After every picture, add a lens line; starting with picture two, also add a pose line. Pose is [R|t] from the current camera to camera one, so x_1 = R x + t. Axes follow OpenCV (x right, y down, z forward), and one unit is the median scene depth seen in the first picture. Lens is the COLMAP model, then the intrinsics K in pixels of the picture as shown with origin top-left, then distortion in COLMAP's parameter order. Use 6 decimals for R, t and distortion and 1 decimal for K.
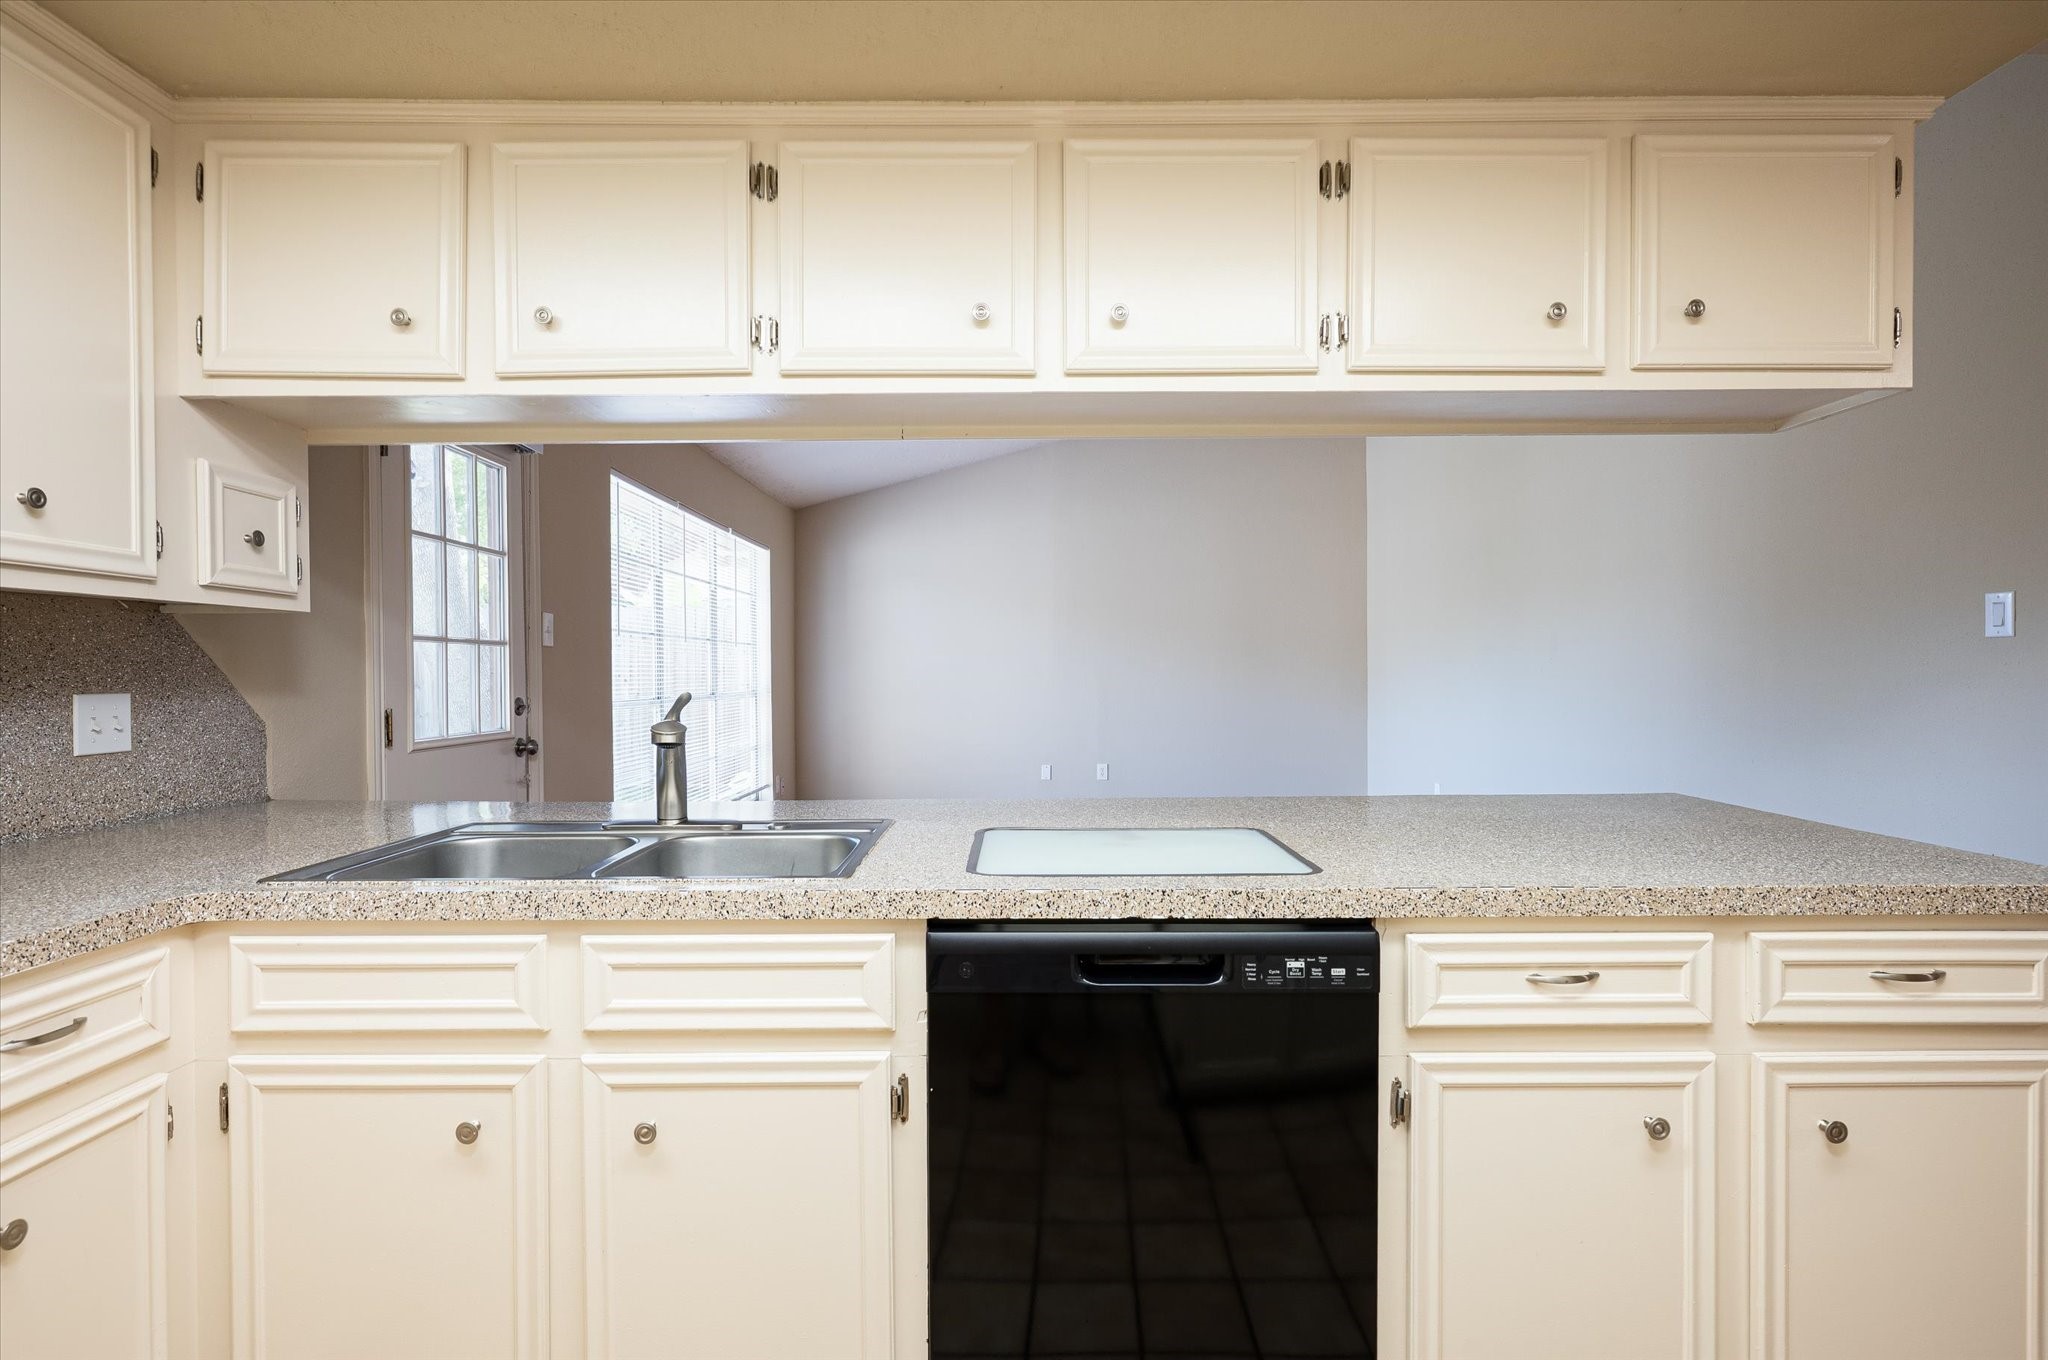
lens RADIAL K [[980.1, 0, 1021.4], [0, 980.1, 679.6], [0, 0, 1]] dist [0.000802, 0.001025]
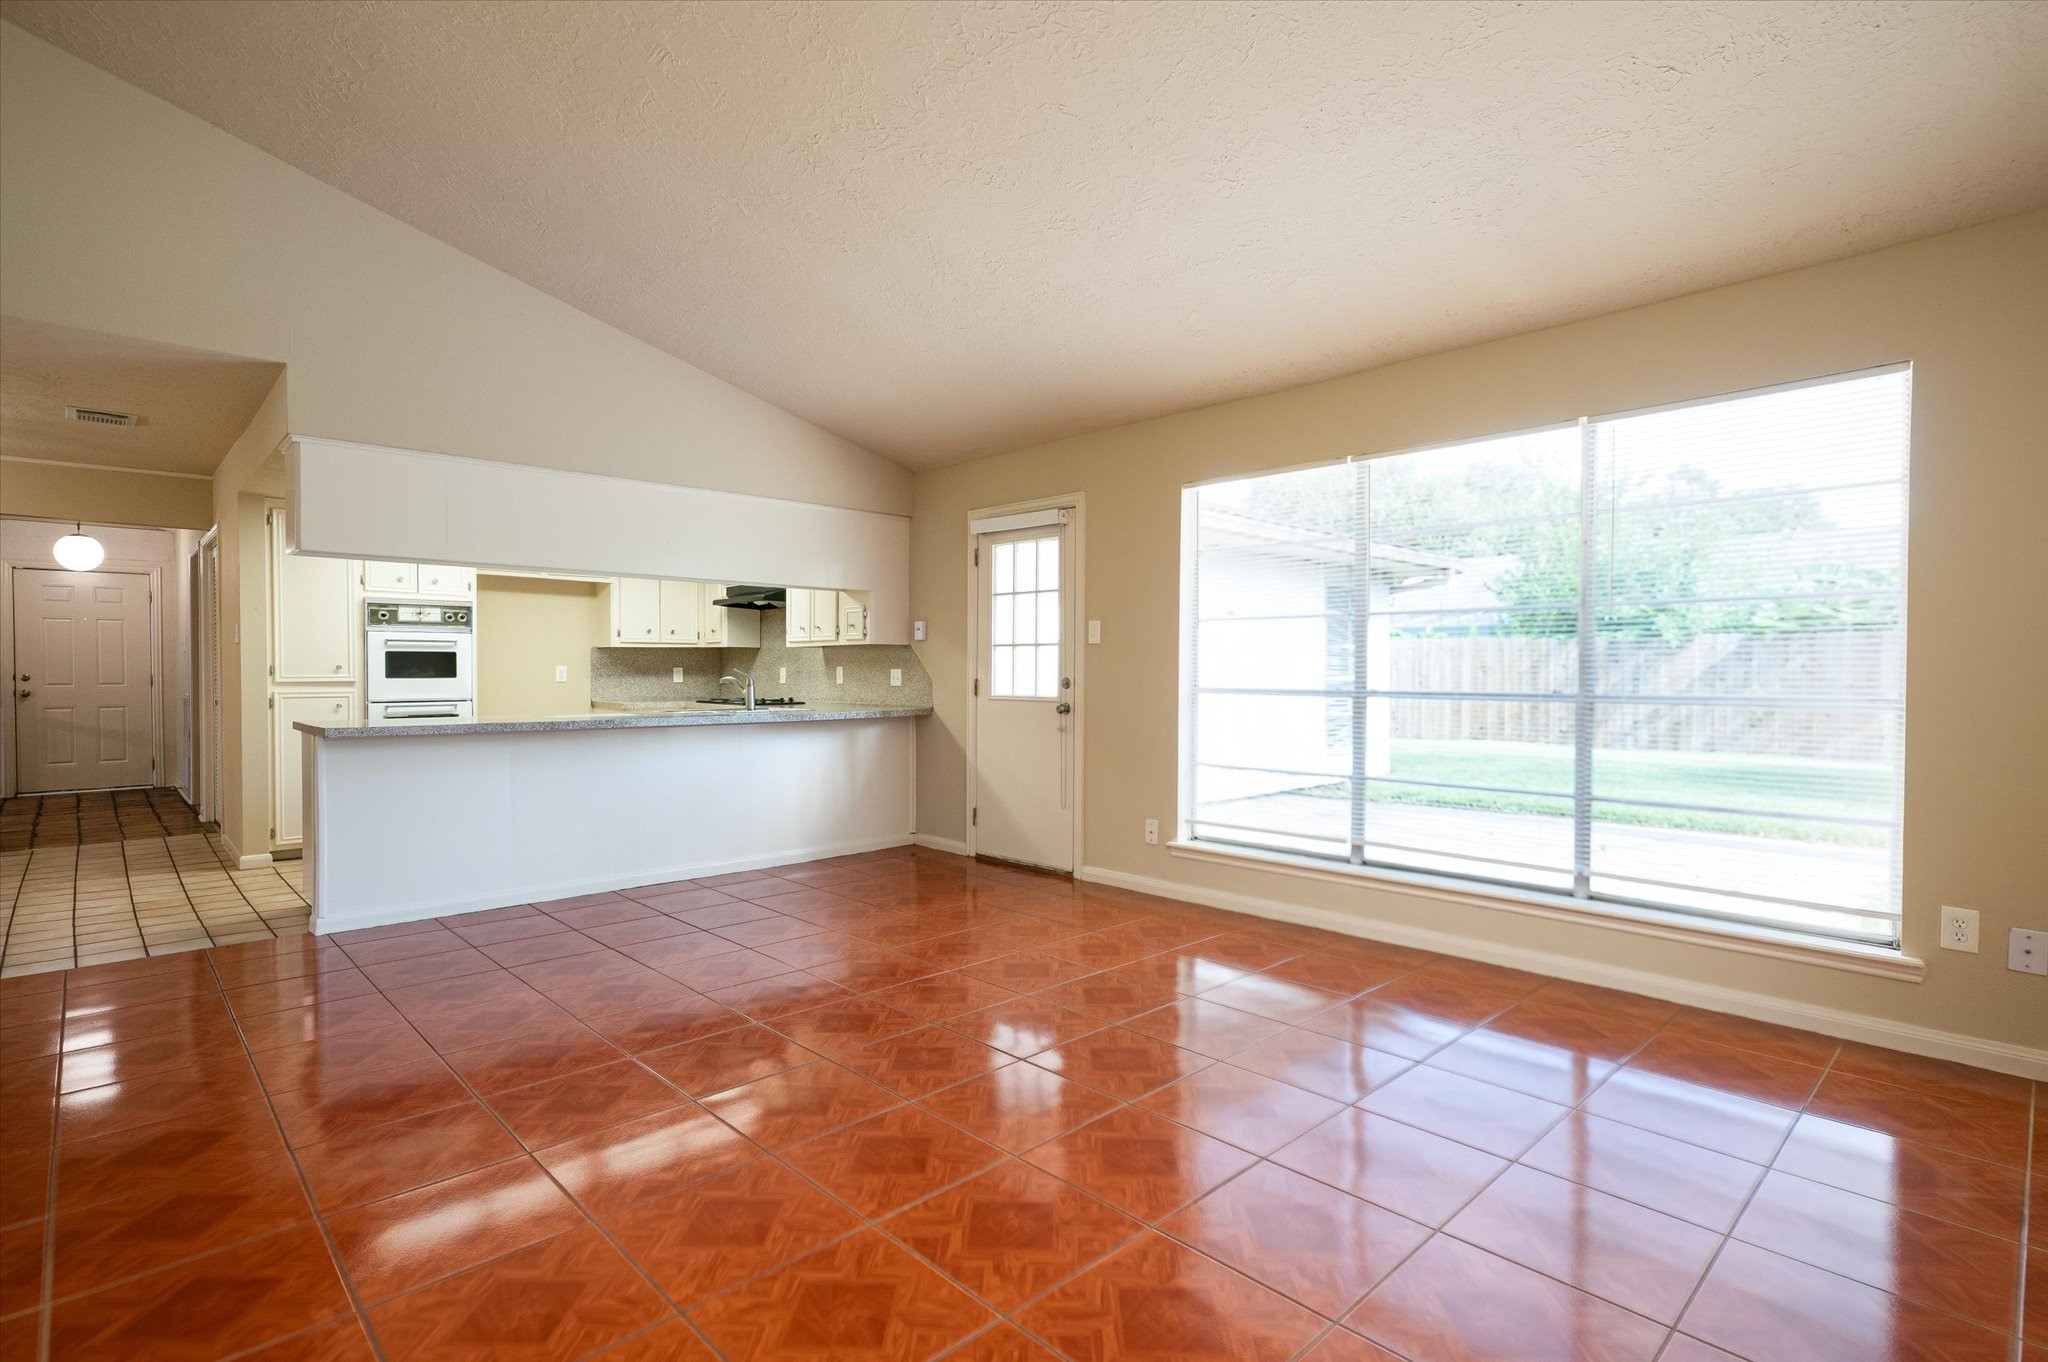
lens RADIAL K [[980.1, 0, 1021.4], [0, 980.1, 680.6], [0, 0, 1]] dist [0.000802, 0.001025]
pose [[-0.730507, 0.011005, -0.682816, 0.644035], [-0.002663, 0.999817, 0.018963, -0.007403], [0.682900, 0.015671, -0.730344, 2.140648]]
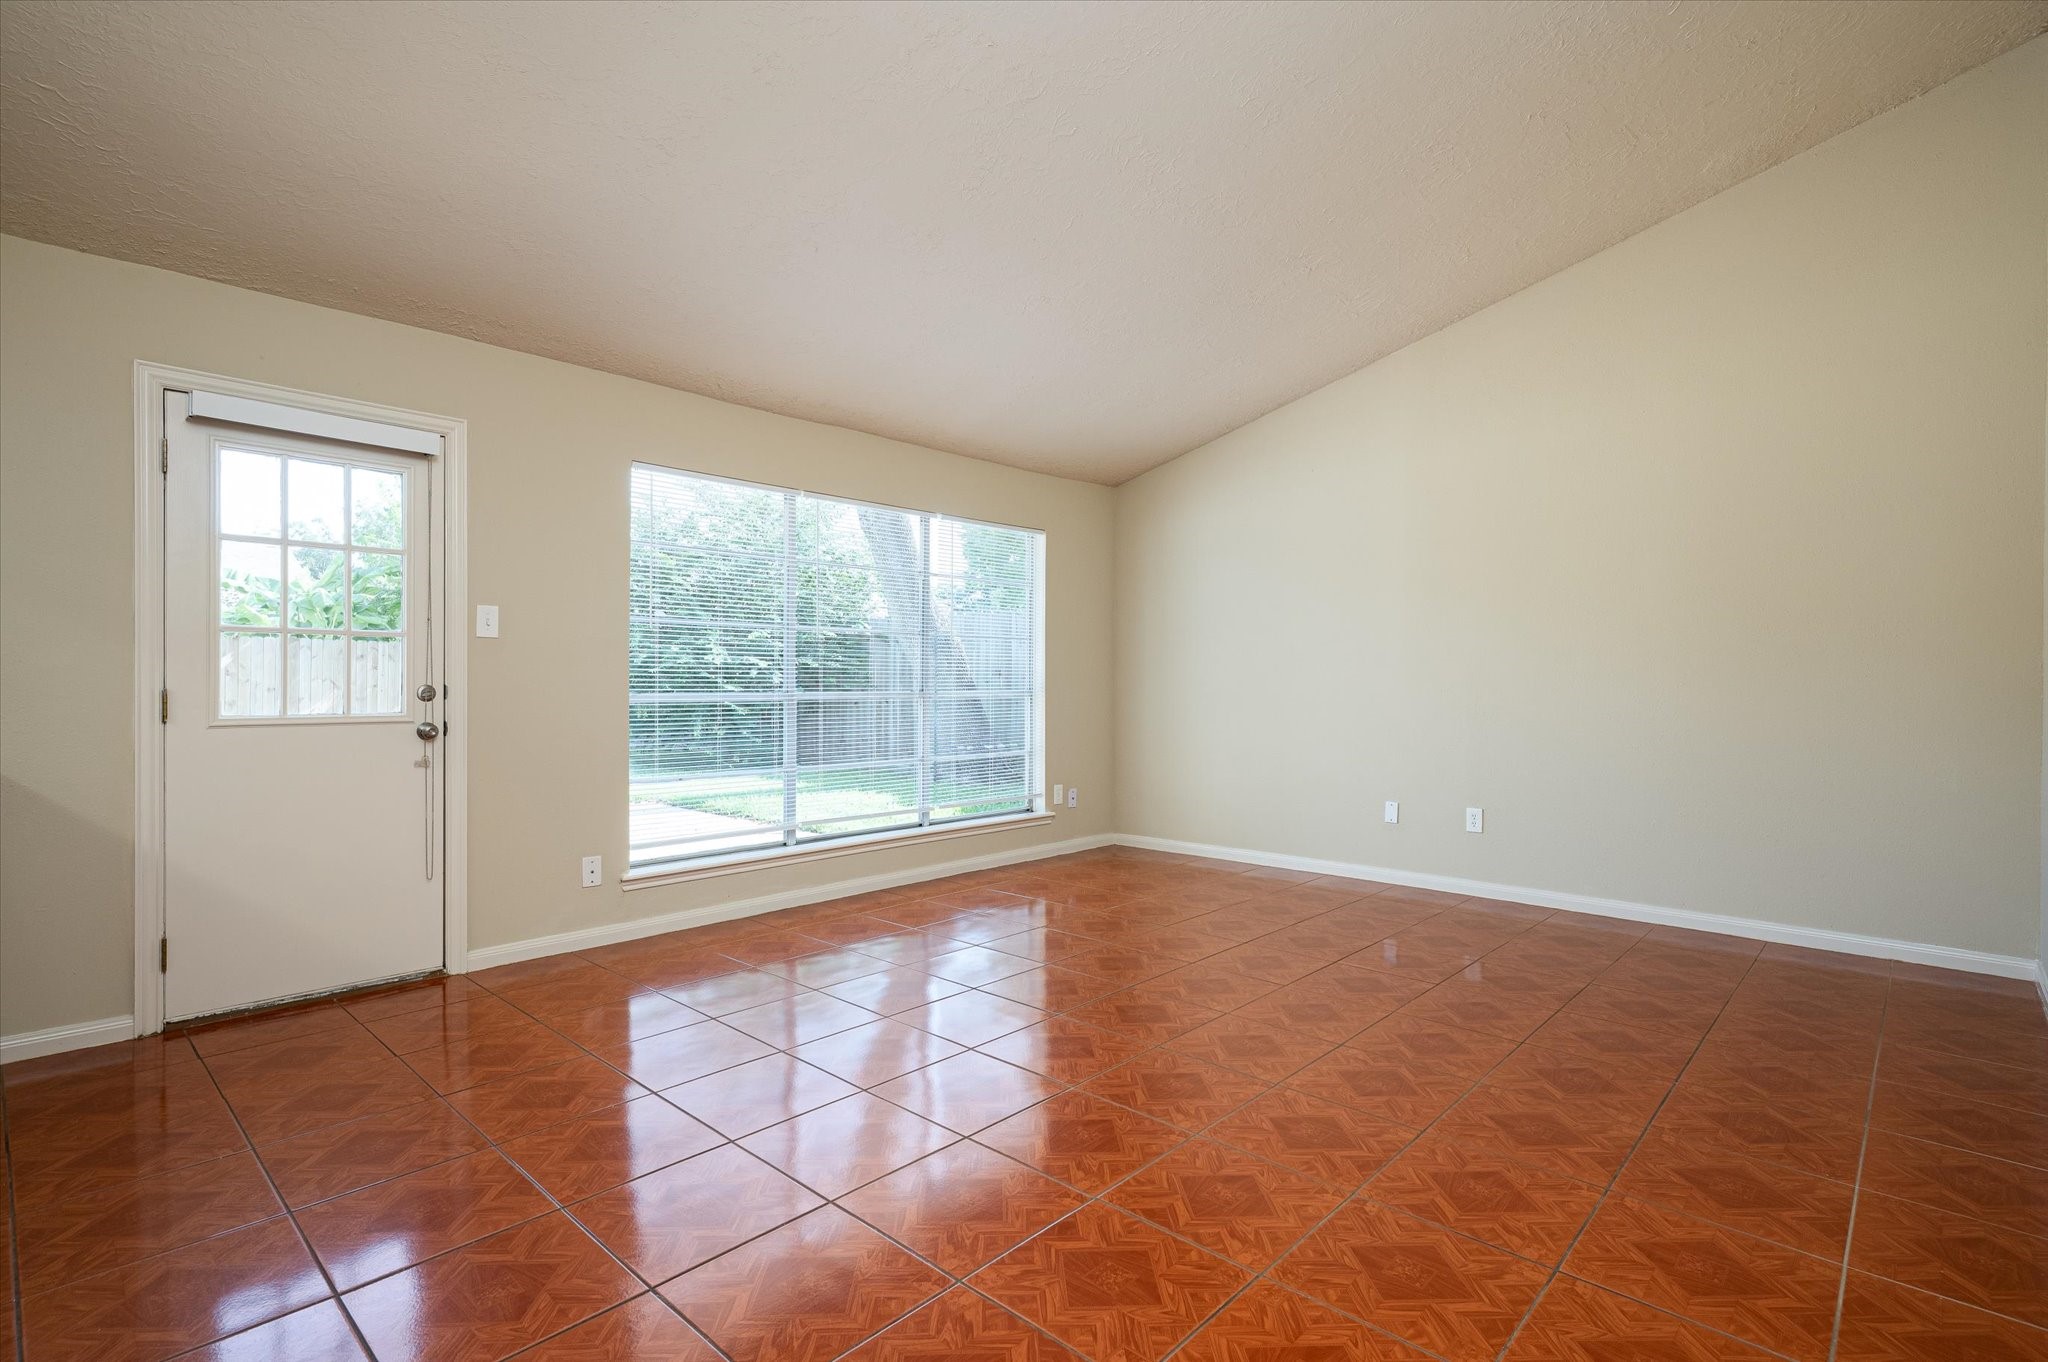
lens RADIAL K [[980.1, 0, 1021.4], [0, 980.1, 680.6], [0, 0, 1]] dist [0.000802, 0.001025]
pose [[0.720273, 0.006356, -0.693662, 0.716591], [-0.010594, 0.999942, -0.001837, 0.008665], [0.693610, 0.008672, 0.720298, 0.682520]]
